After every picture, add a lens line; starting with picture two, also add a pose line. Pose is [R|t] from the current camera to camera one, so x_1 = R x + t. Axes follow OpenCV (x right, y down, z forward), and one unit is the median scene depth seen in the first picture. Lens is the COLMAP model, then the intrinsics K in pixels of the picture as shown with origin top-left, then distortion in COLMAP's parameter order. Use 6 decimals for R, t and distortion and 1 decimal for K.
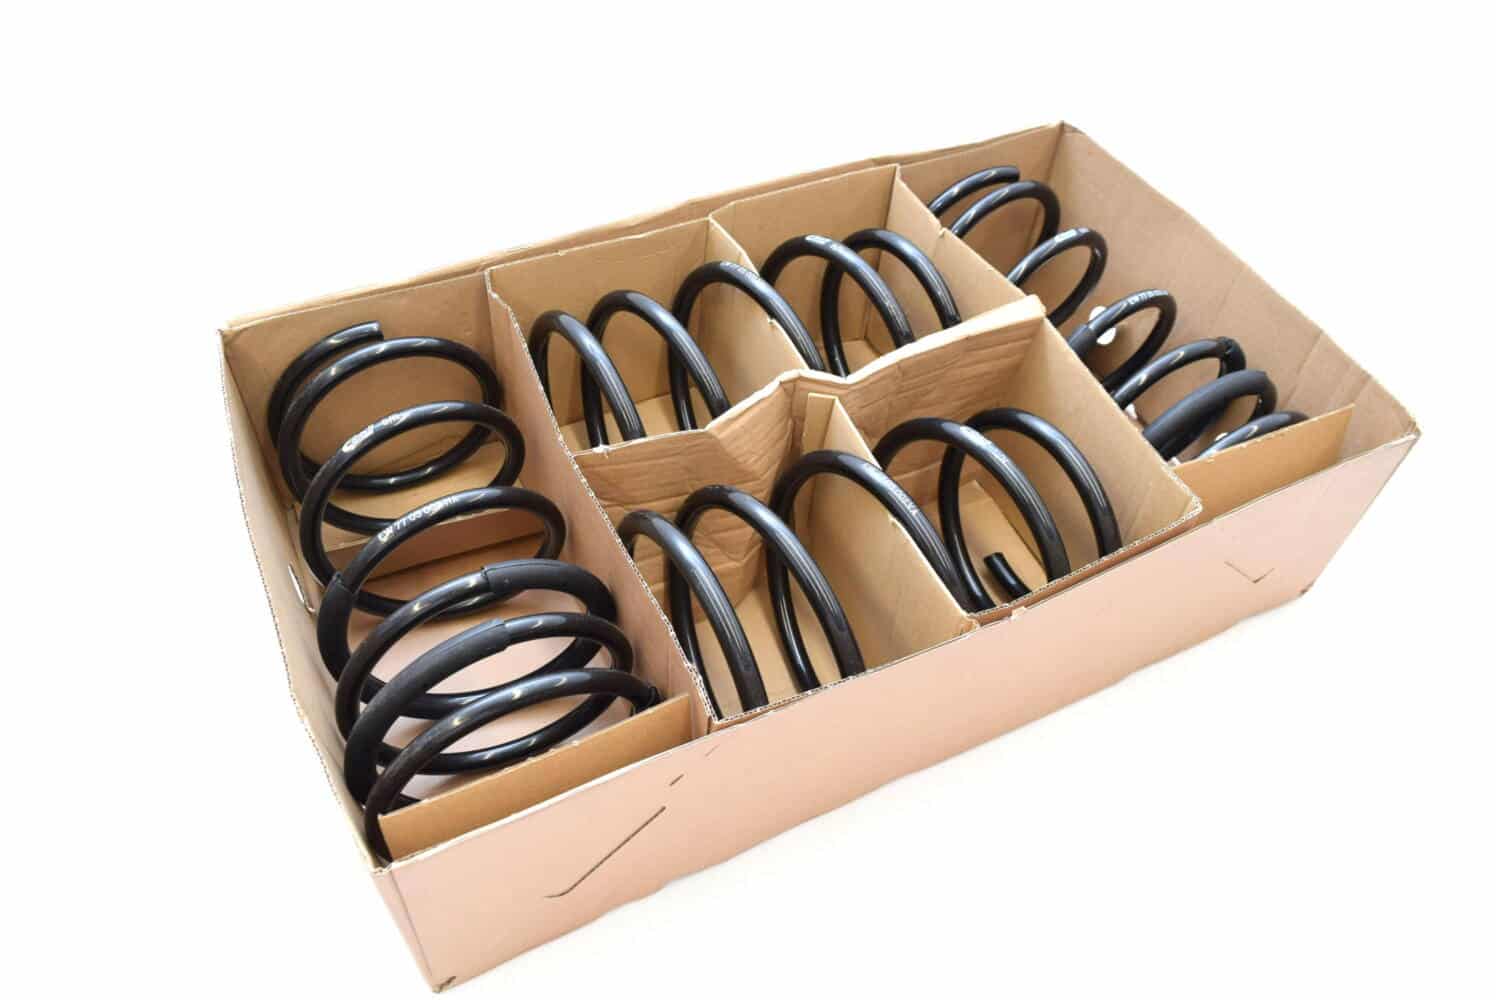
lens RADIAL K [[1115.6, 0, 748.0], [0, 1115.6, 500.0], [0, 0, 1]] dist [-0.056812, -0.001103]
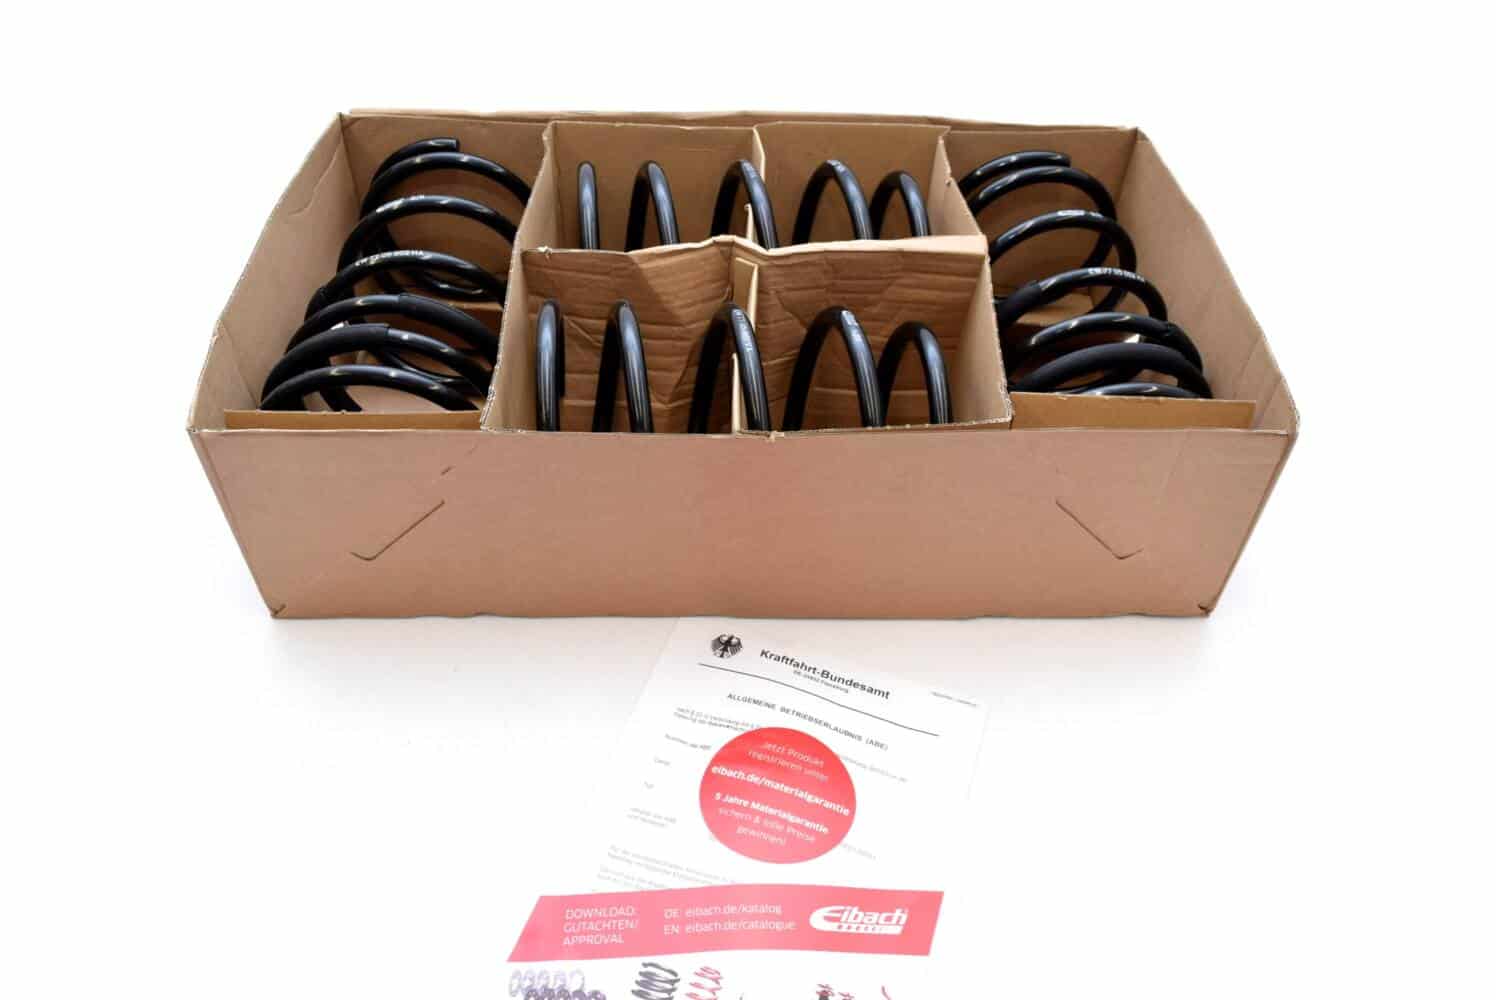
lens RADIAL K [[1115.6, 0, 748.0], [0, 1115.6, 500.0], [0, 0, 1]] dist [-0.056812, -0.001103]
pose [[0.904200, 0.284296, -0.318744, 0.479347], [-0.311456, 0.949556, -0.036592, 0.170558], [0.292263, 0.132361, 0.947134, -0.037940]]
